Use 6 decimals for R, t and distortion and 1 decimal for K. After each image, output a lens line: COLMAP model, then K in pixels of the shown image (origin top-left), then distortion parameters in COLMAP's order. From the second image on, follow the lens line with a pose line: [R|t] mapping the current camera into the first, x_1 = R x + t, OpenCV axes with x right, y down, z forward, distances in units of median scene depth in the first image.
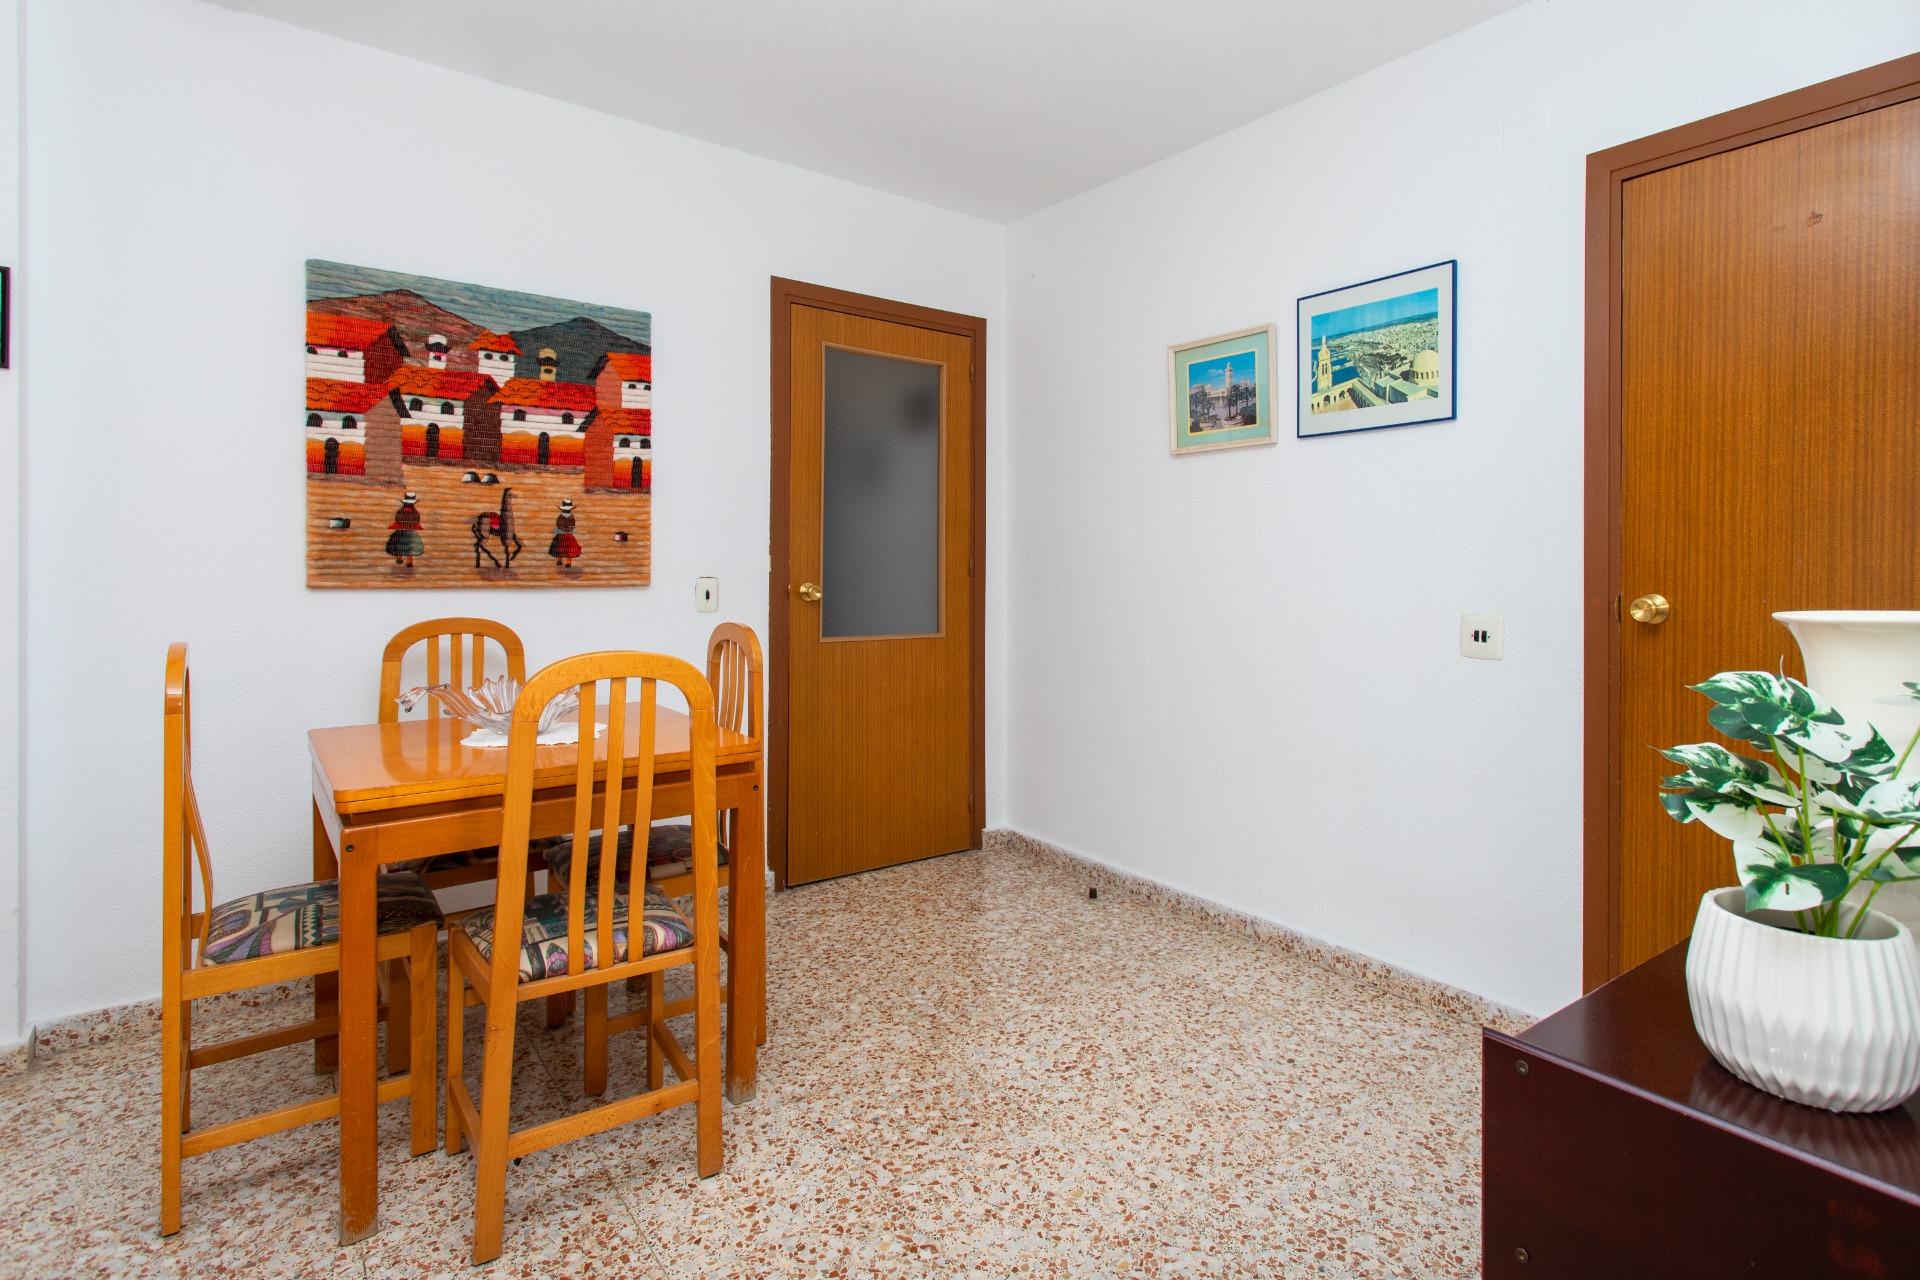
lens RADIAL K [[978.8, 0, 978.7], [0, 978.8, 566.1], [0, 0, 1]] dist [0.004293, 0.003882]
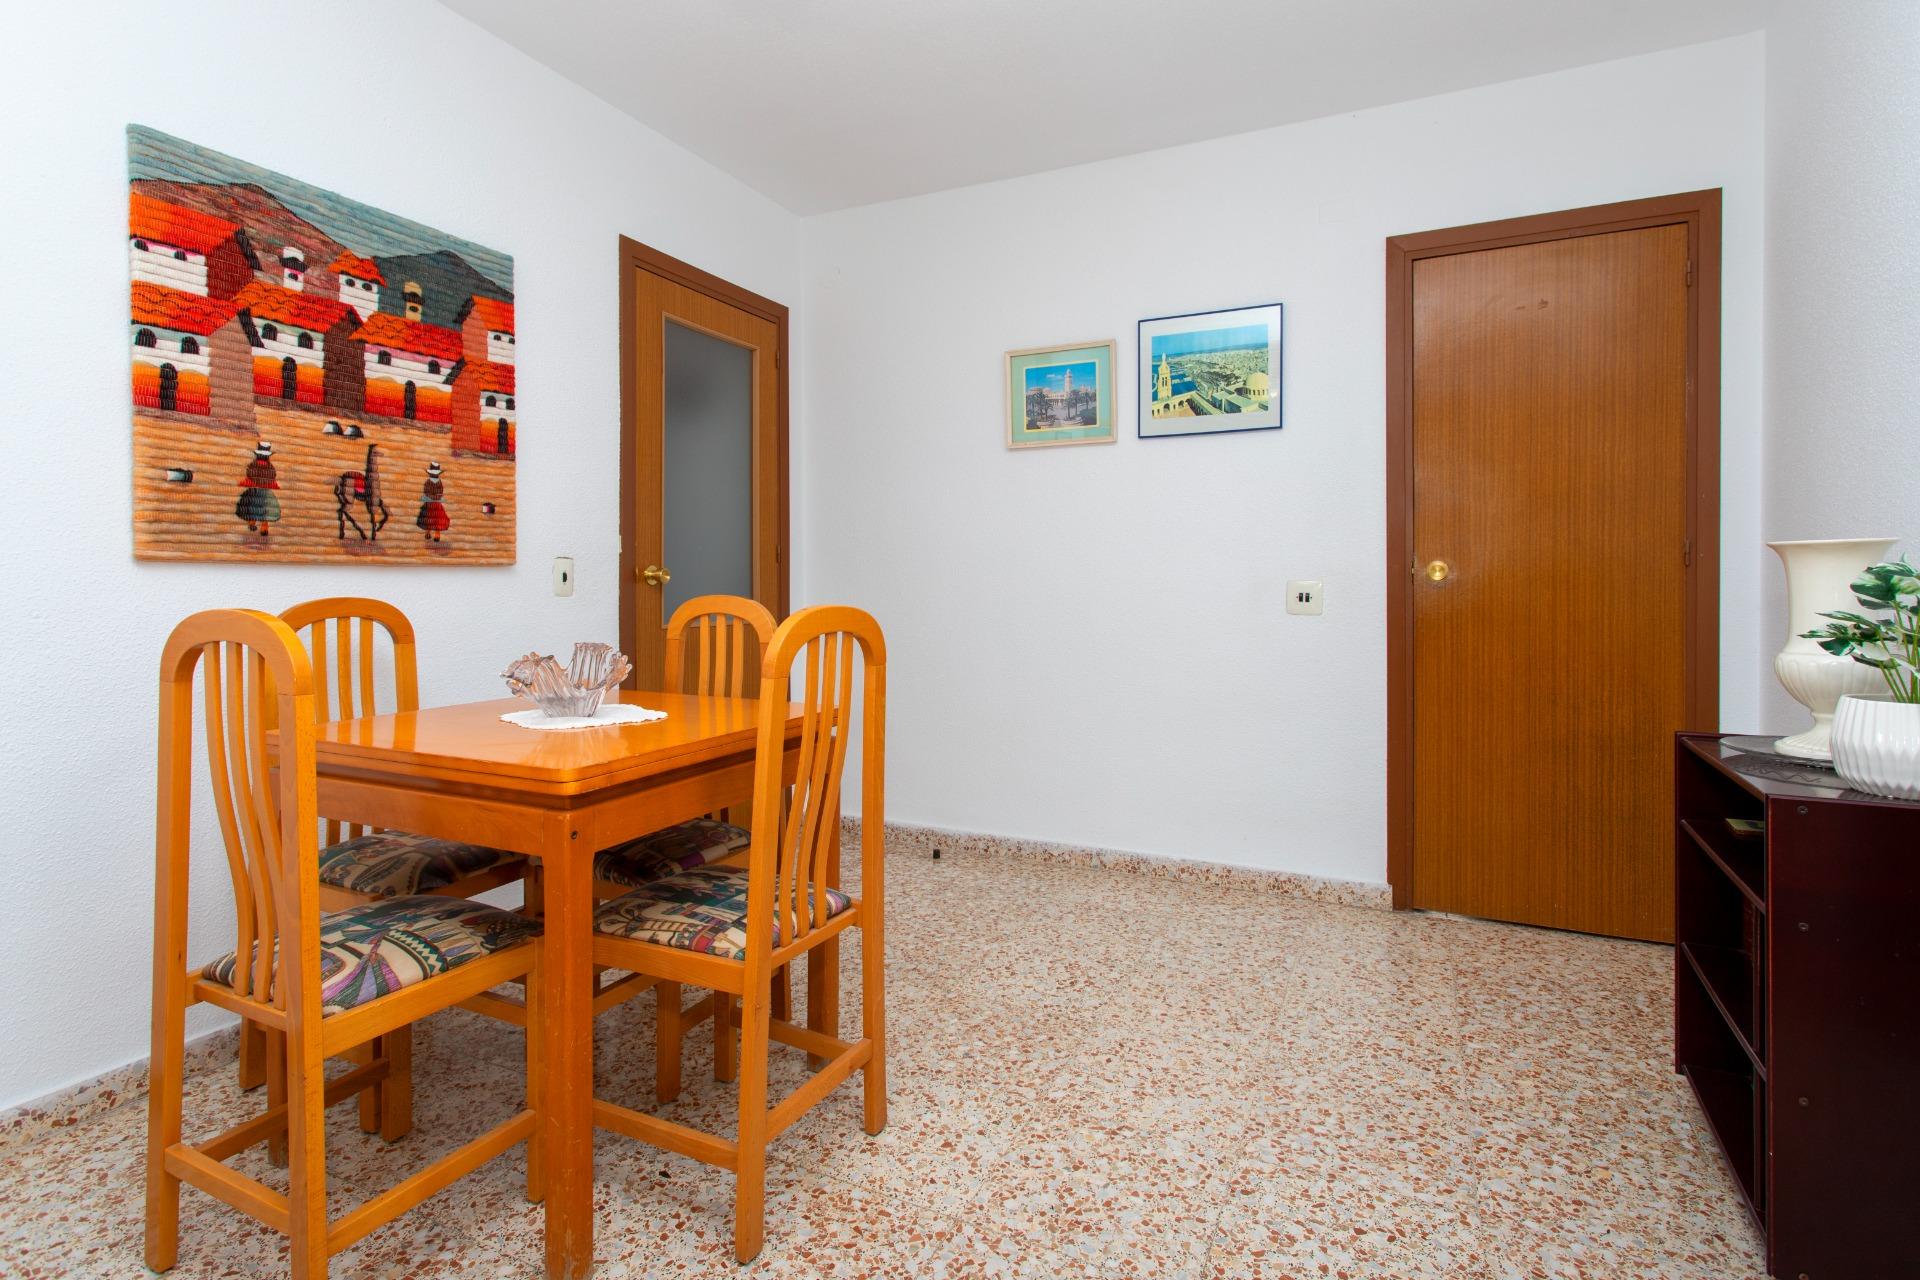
lens RADIAL K [[978.8, 0, 891.9], [0, 978.8, 584.6], [0, 0, 1]] dist [0.004293, 0.003882]
pose [[0.901845, -0.006934, 0.432004, -0.476559], [0.005252, 0.999973, 0.005085, 0.040211], [-0.432027, -0.002316, 0.901858, 0.064408]]
